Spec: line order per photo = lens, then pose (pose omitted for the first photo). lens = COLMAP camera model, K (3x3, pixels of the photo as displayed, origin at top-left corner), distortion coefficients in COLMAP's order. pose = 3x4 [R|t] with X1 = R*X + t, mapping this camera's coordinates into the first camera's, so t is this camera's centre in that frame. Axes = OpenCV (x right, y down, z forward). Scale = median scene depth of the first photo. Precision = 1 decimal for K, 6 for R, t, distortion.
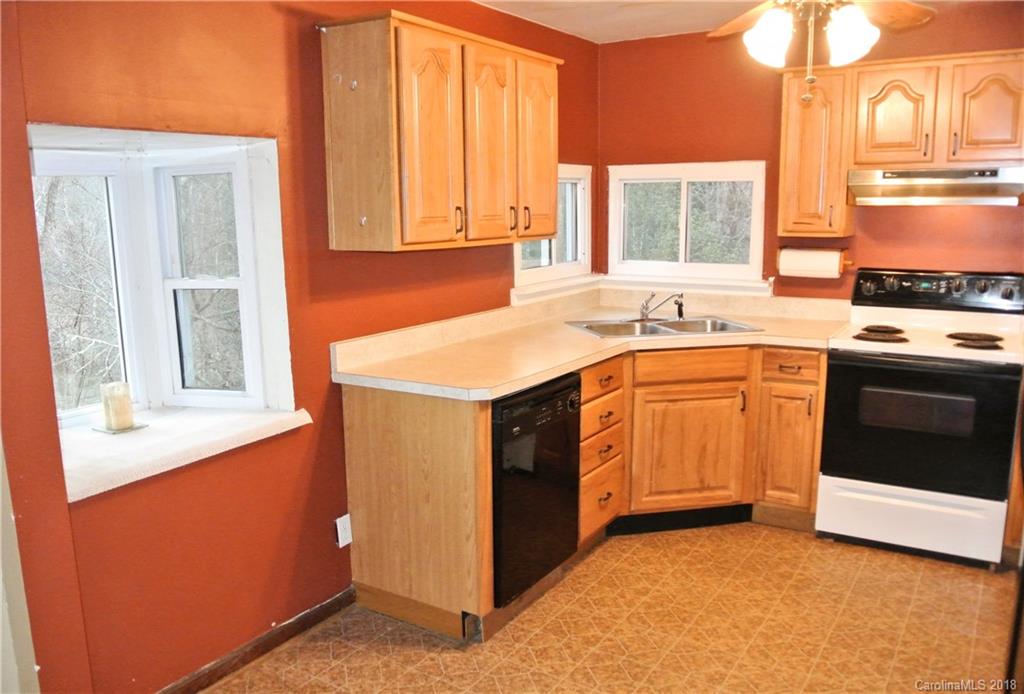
lens RADIAL K [[851.8, 0, 474.9], [0, 851.8, 359.4], [0, 0, 1]] dist [-0.049103, 0.013549]
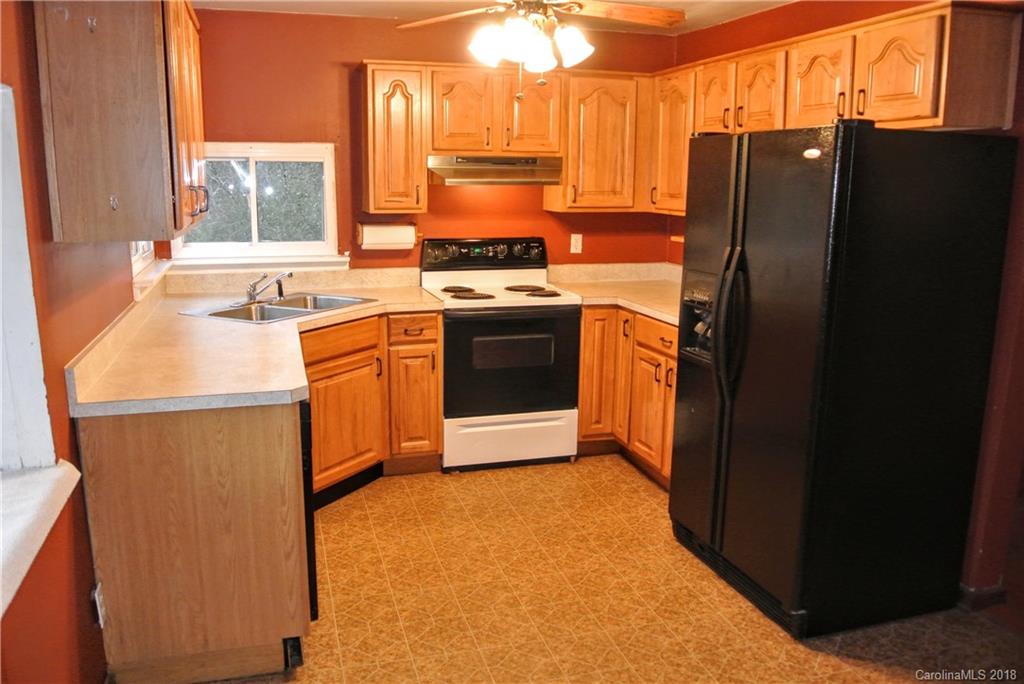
lens RADIAL K [[819.0, 0, 513.2], [0, 819.0, 344.1], [0, 0, 1]] dist [-0.055306, 0.010032]
pose [[0.650131, -0.134492, 0.747824, -0.349483], [0.123116, 0.989850, 0.070986, -0.032328], [-0.749781, 0.045919, 0.660091, 0.183981]]
